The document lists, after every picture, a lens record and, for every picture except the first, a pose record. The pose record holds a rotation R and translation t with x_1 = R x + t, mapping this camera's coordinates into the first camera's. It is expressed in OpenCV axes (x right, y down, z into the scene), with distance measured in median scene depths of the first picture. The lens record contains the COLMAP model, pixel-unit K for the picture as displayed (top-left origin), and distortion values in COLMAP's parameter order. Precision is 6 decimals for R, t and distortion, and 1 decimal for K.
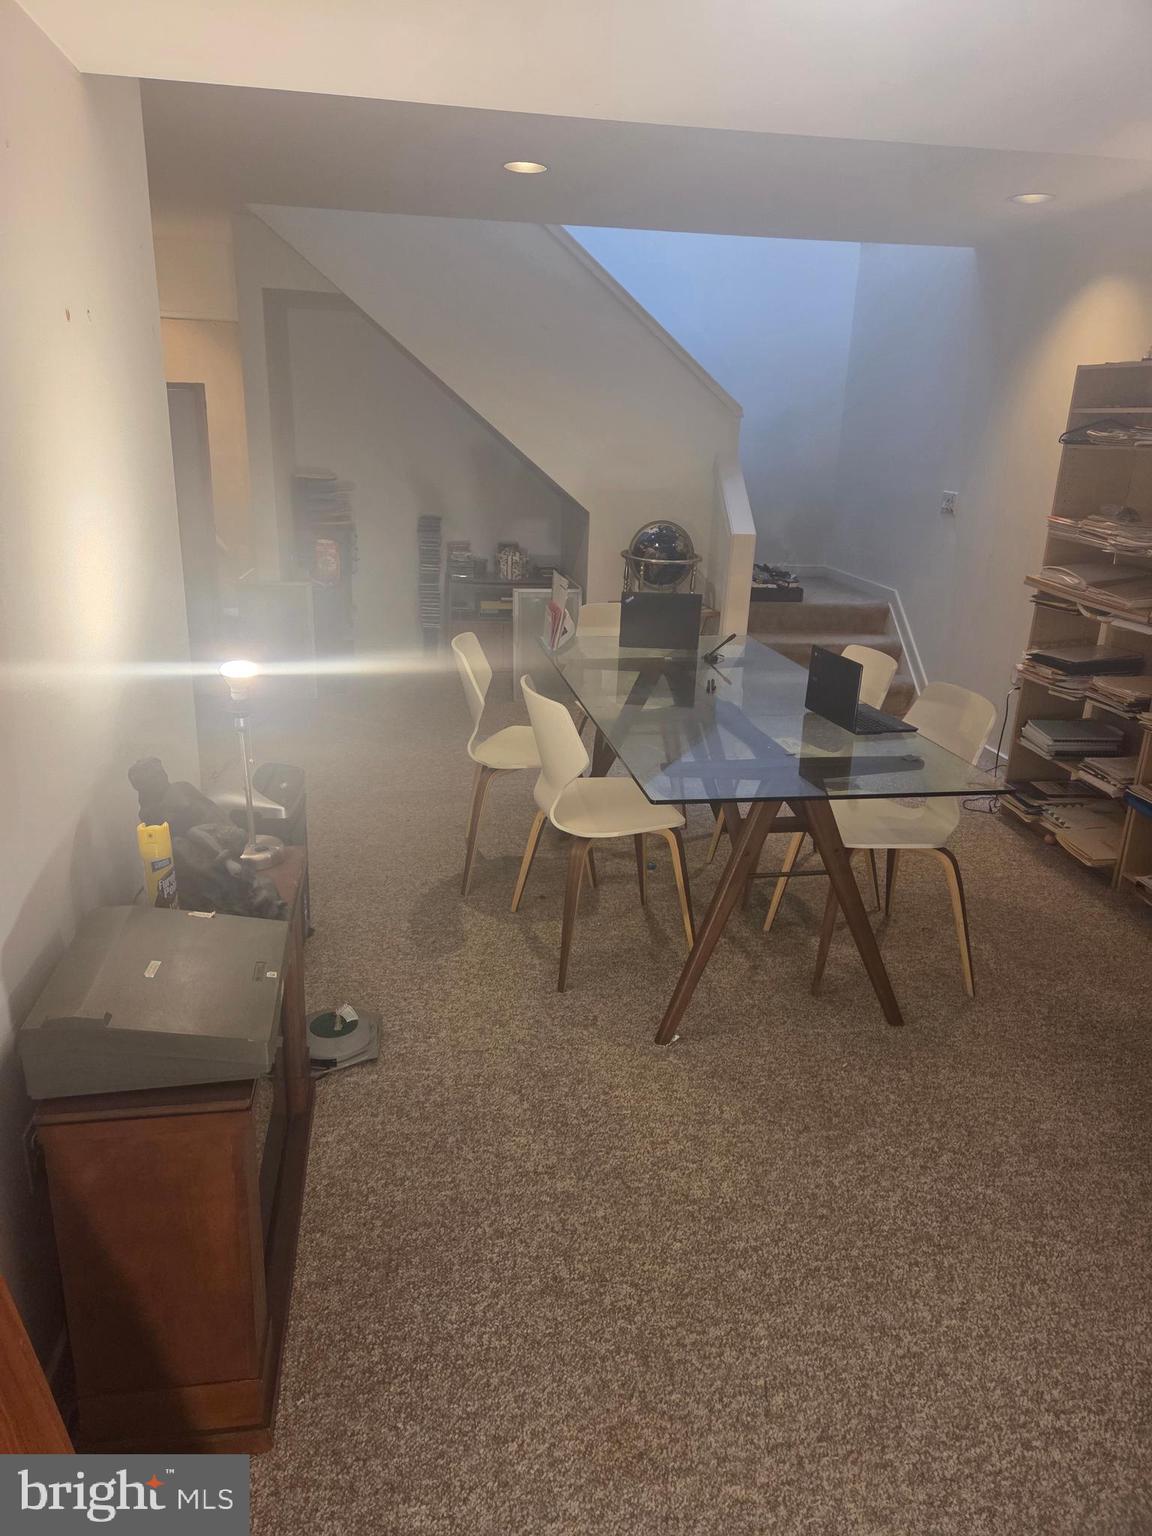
lens RADIAL K [[1028.2, 0, 576.0], [0, 1028.2, 768.0], [0, 0, 1]] dist [0.080476, -0.071061]
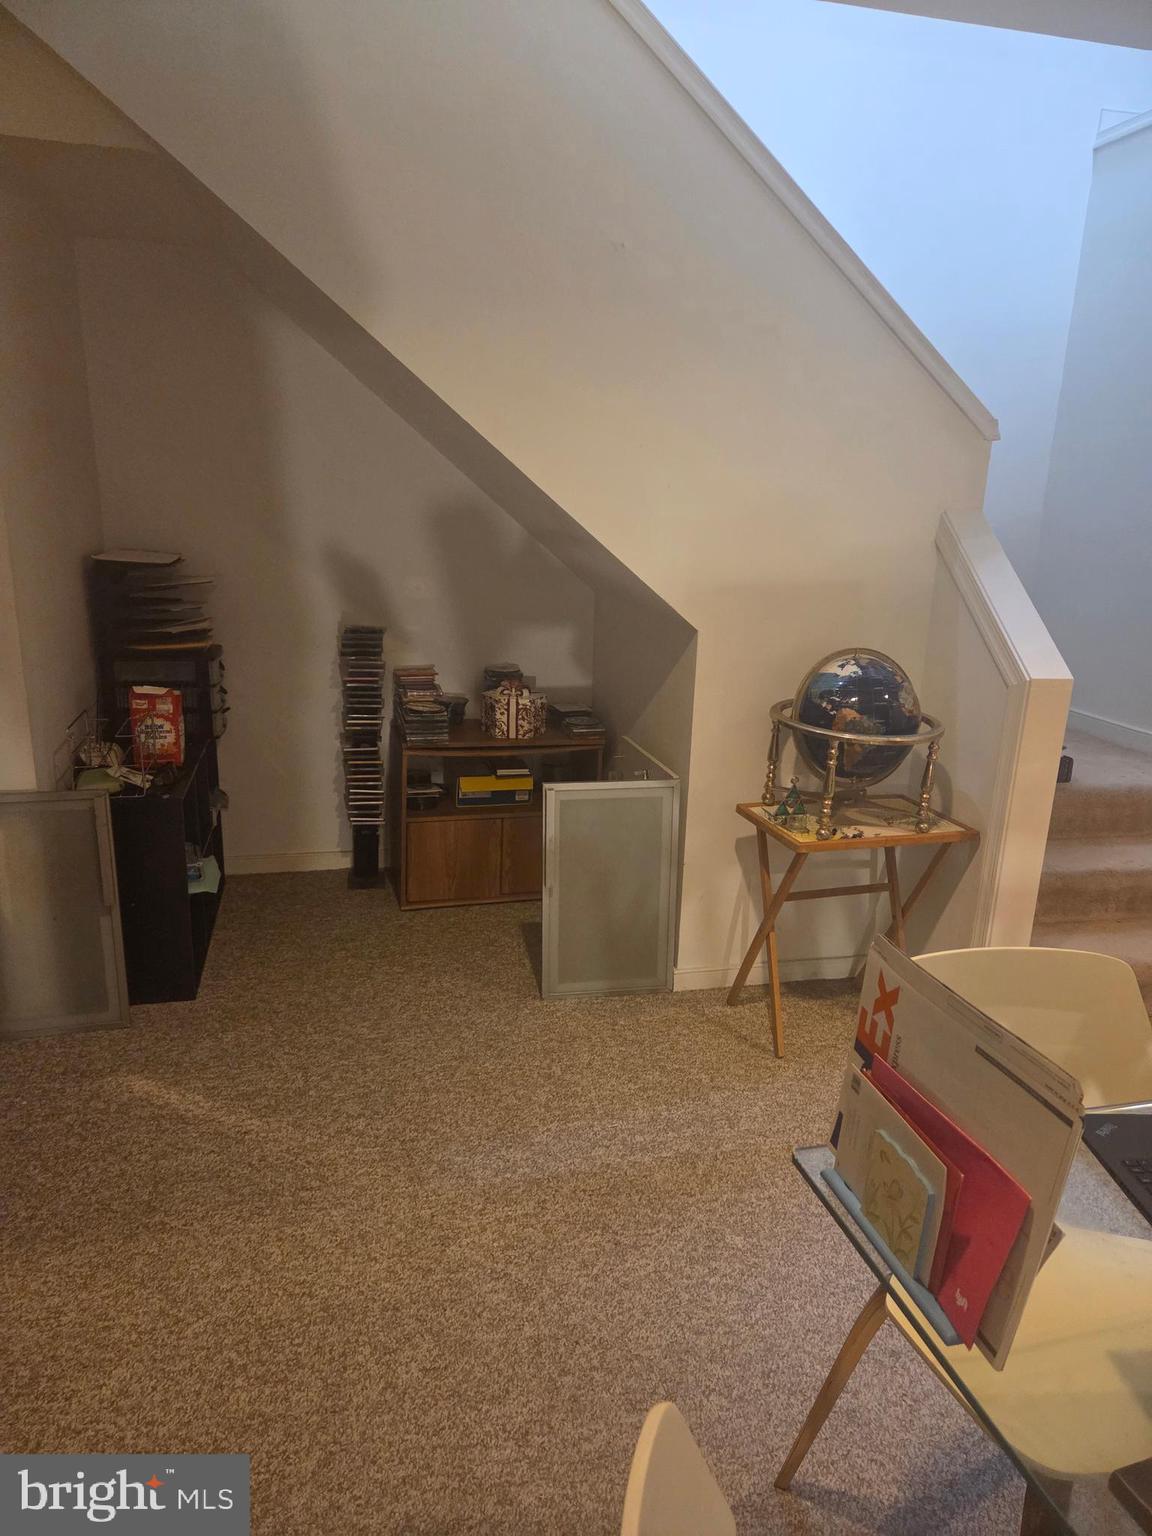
lens RADIAL K [[1027.4, 0, 583.5], [0, 1027.4, 771.3], [0, 0, 1]] dist [0.075733, -0.068630]
pose [[0.995951, -0.025860, 0.086100, -0.171780], [0.030039, 0.998414, -0.047608, -0.322056], [-0.084732, 0.050002, 0.995148, 1.054780]]
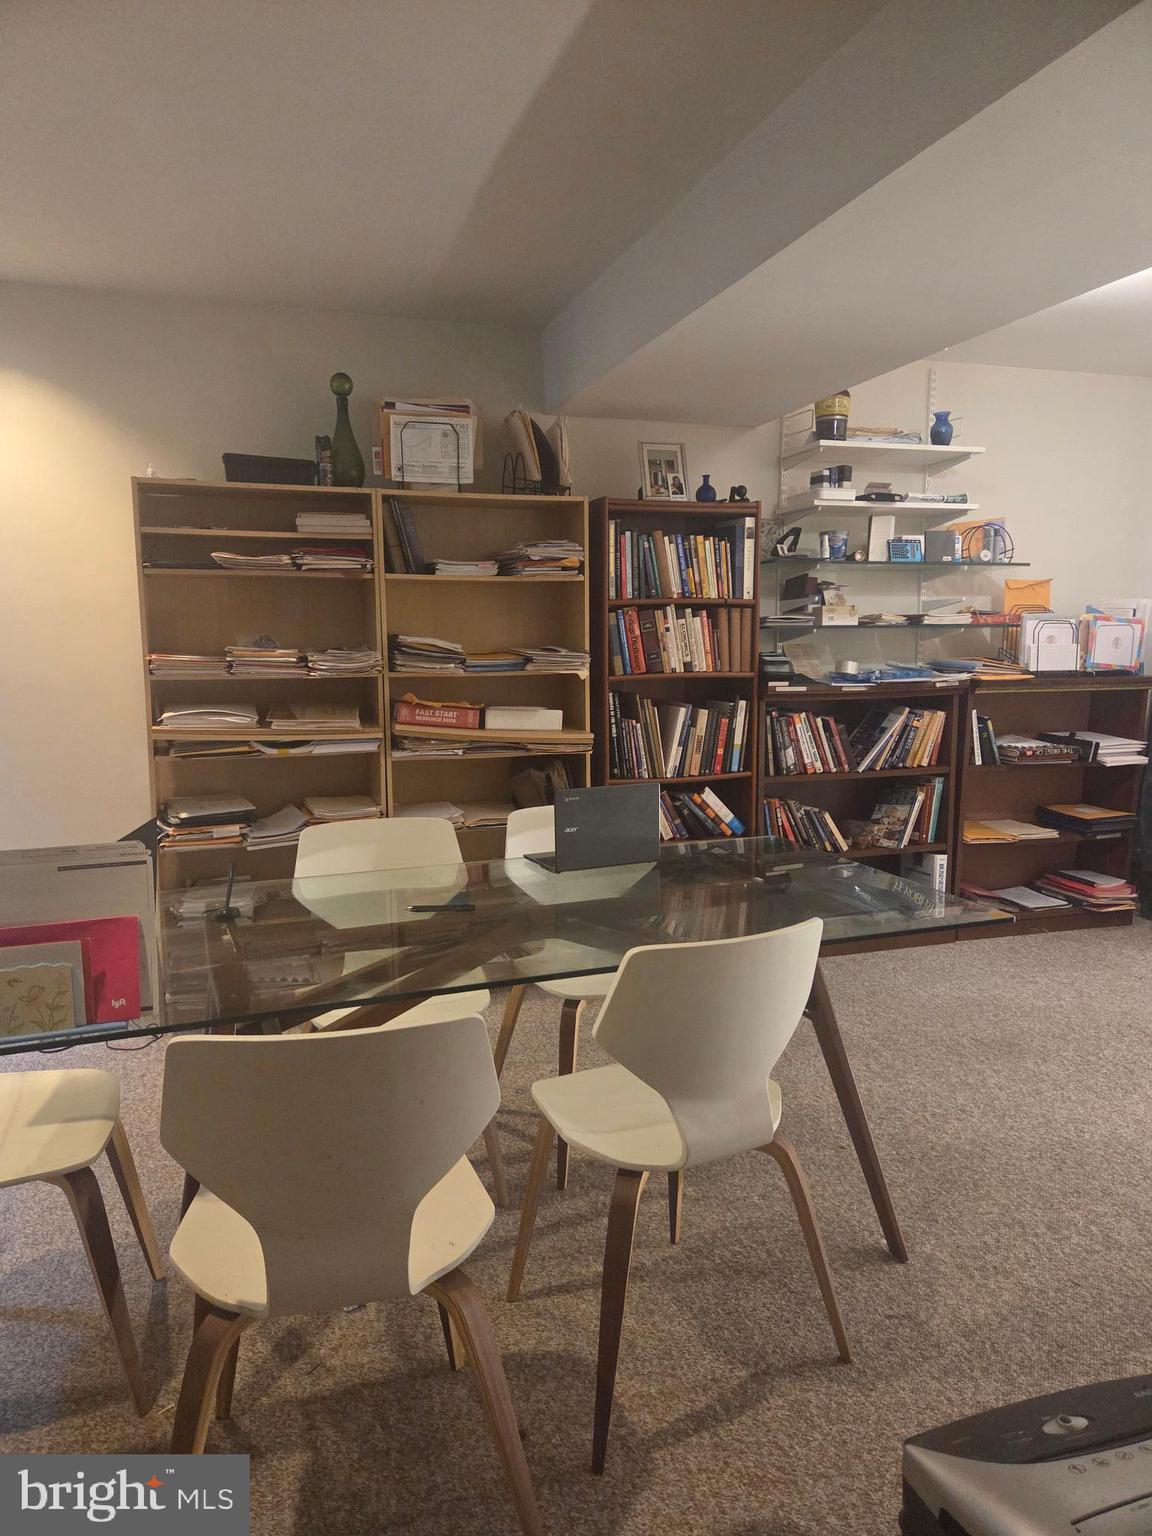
lens RADIAL K [[1027.4, 0, 583.5], [0, 1027.4, 771.3], [0, 0, 1]] dist [0.075733, -0.068630]
pose [[-0.180107, -0.158330, 0.970821, -0.582695], [0.314407, 0.925920, 0.209336, -0.318417], [-0.932046, 0.342936, -0.116985, 1.171227]]
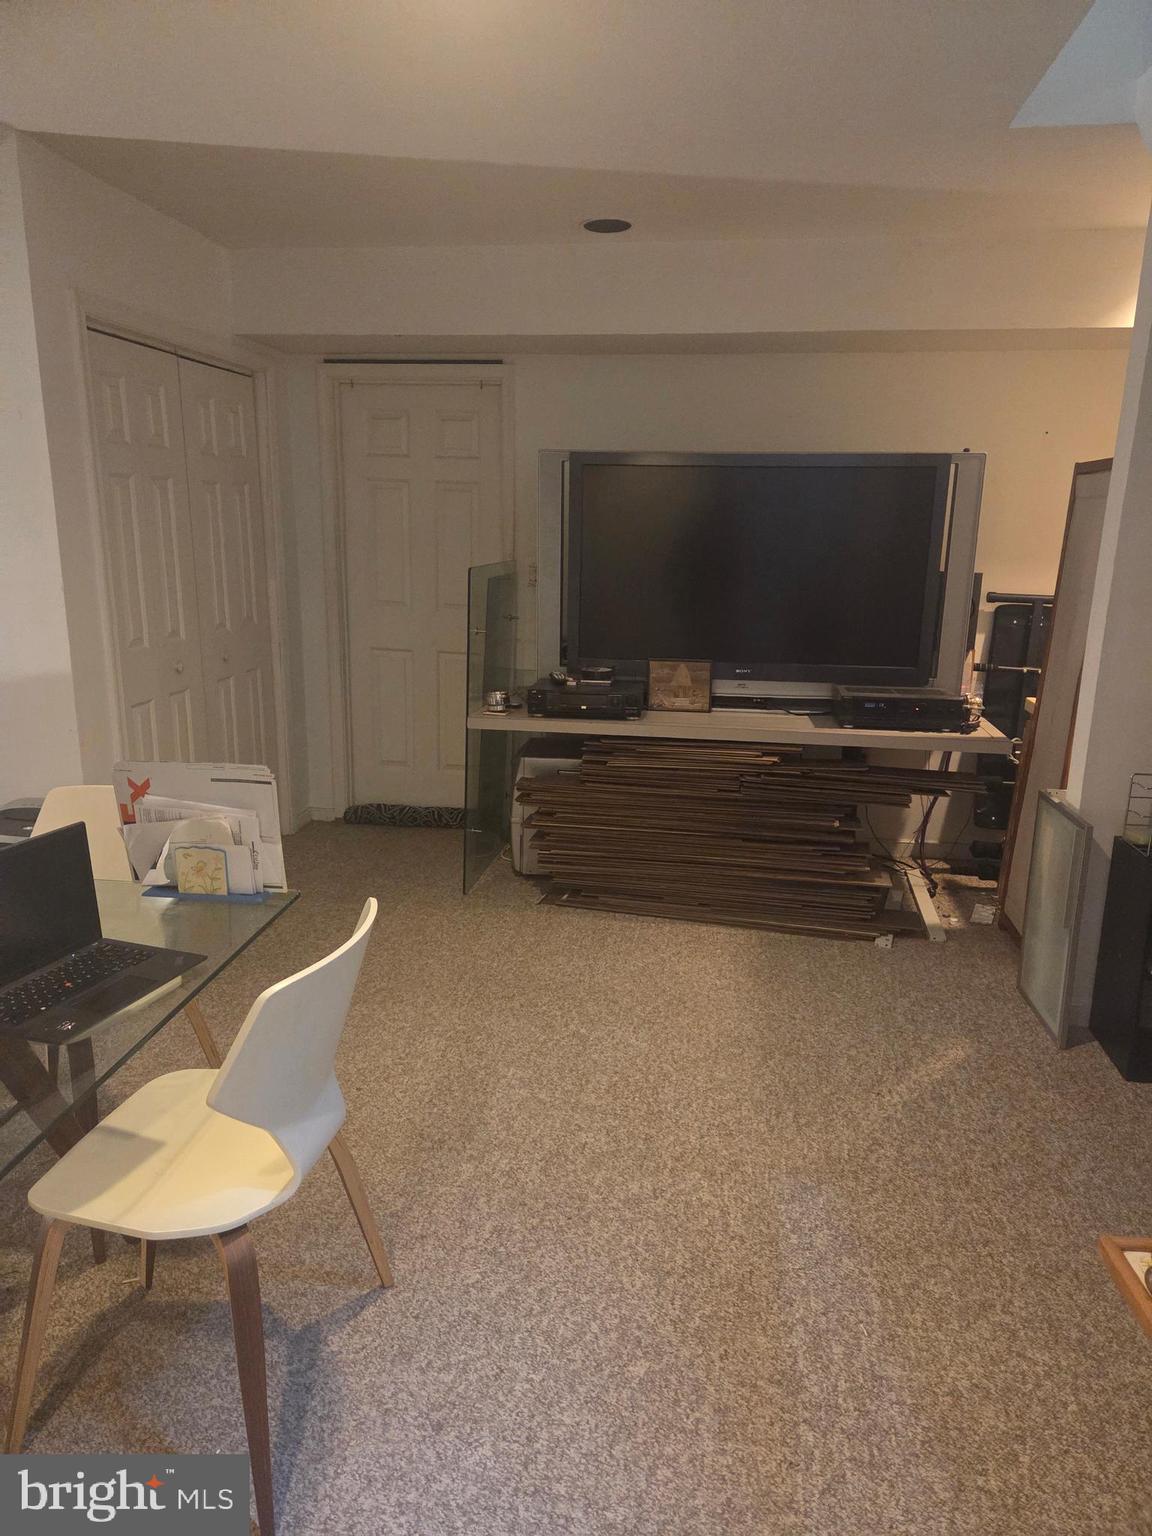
lens RADIAL K [[1027.4, 0, 583.5], [0, 1027.4, 771.3], [0, 0, 1]] dist [0.075733, -0.068630]
pose [[-0.282891, 0.194163, -0.939294, 0.544642], [-0.328664, 0.900386, 0.285106, -0.532005], [0.901084, 0.389366, -0.190897, 1.749503]]
